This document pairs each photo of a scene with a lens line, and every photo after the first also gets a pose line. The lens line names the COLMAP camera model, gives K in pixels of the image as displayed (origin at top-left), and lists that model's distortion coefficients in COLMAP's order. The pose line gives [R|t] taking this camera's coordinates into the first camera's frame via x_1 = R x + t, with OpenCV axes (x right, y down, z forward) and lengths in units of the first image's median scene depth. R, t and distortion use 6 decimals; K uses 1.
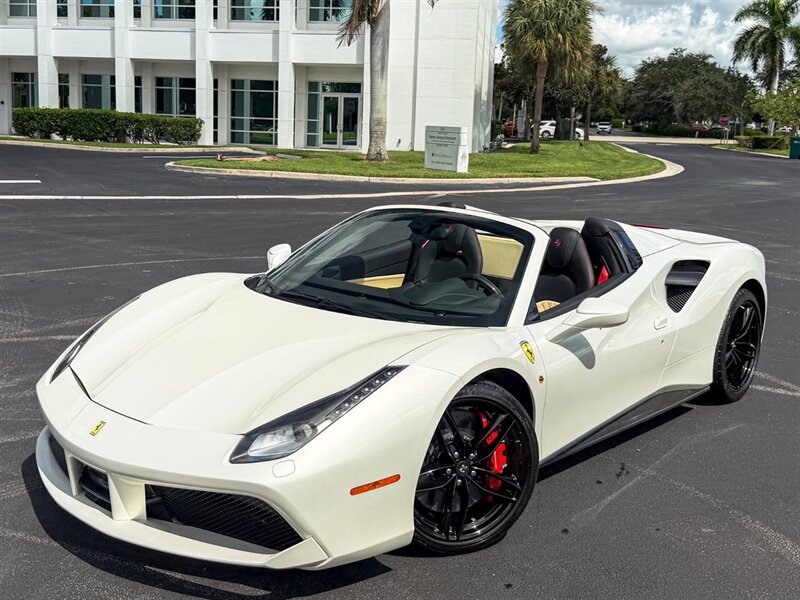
lens RADIAL K [[838.5, 0, 362.4], [0, 838.5, 236.5], [0, 0, 1]] dist [0.071419, 0.000000]
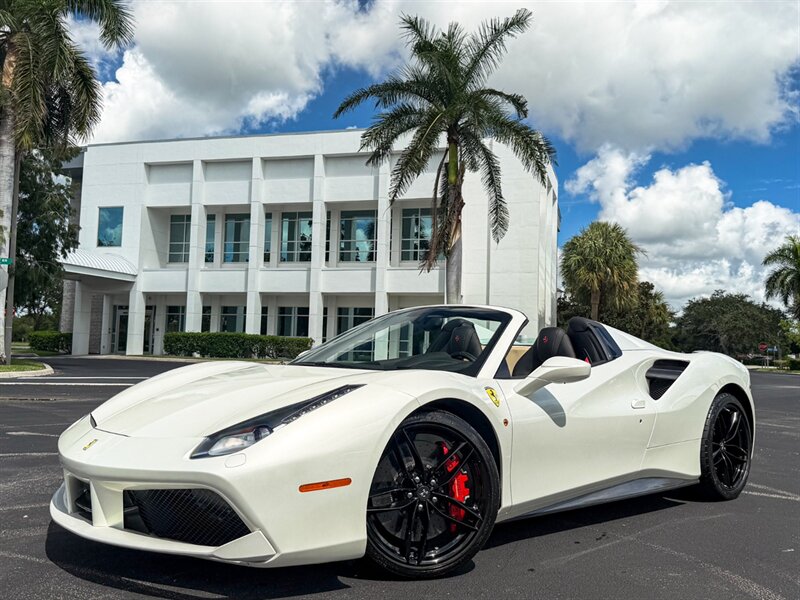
lens RADIAL K [[699.9, 0, 397.7], [0, 699.9, 303.7], [0, 0, 1]] dist [0.072447, -0.061520]
pose [[0.996586, -0.008526, -0.082125, 0.015555], [-0.008900, 0.977767, -0.209504, 0.021964], [0.082085, 0.209519, 0.974353, 0.008146]]
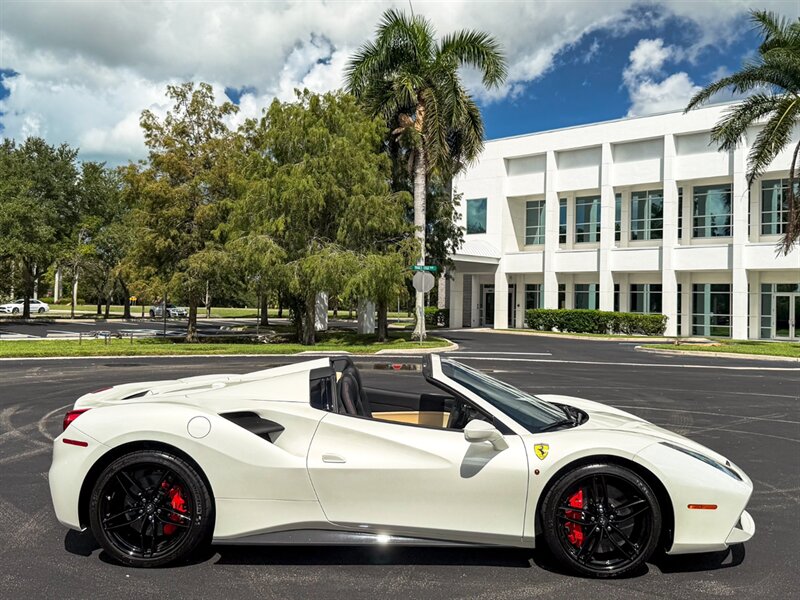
lens RADIAL K [[818.7, 0, 388.6], [0, 818.7, 283.0], [0, 0, 1]] dist [0.060450, 0.000000]
pose [[0.863945, -0.027007, -0.502862, 0.070468], [-0.063703, 0.984678, -0.162329, 0.038553], [0.499541, 0.172277, 0.848987, -0.261563]]
